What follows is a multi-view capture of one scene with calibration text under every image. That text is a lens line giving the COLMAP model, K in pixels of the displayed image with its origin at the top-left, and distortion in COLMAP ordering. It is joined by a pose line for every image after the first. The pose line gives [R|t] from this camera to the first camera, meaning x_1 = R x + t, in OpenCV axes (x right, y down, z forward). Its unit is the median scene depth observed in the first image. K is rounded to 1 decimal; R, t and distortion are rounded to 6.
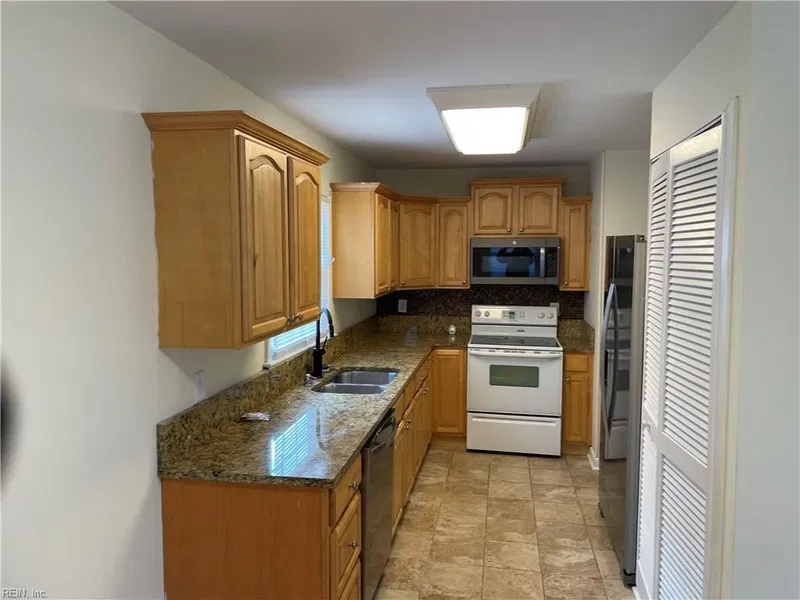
lens RADIAL K [[601.4, 0, 401.7], [0, 601.4, 293.4], [0, 0, 1]] dist [0.069024, -0.101500]
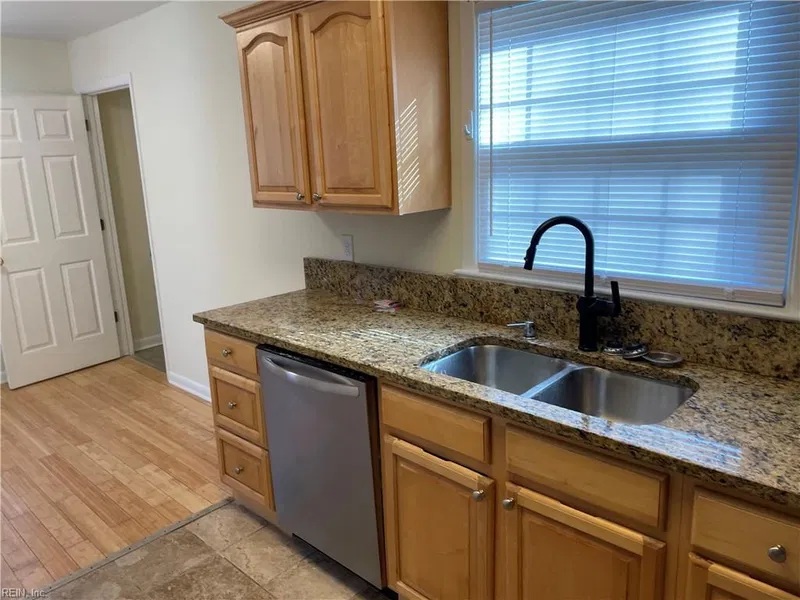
lens RADIAL K [[601.4, 0, 401.7], [0, 601.4, 293.4], [0, 0, 1]] dist [0.069024, -0.101500]
pose [[-0.554473, 0.203432, -0.806954, 0.624854], [-0.021732, 0.965792, 0.258407, -0.069857], [0.831918, 0.160816, -0.531084, 1.918235]]
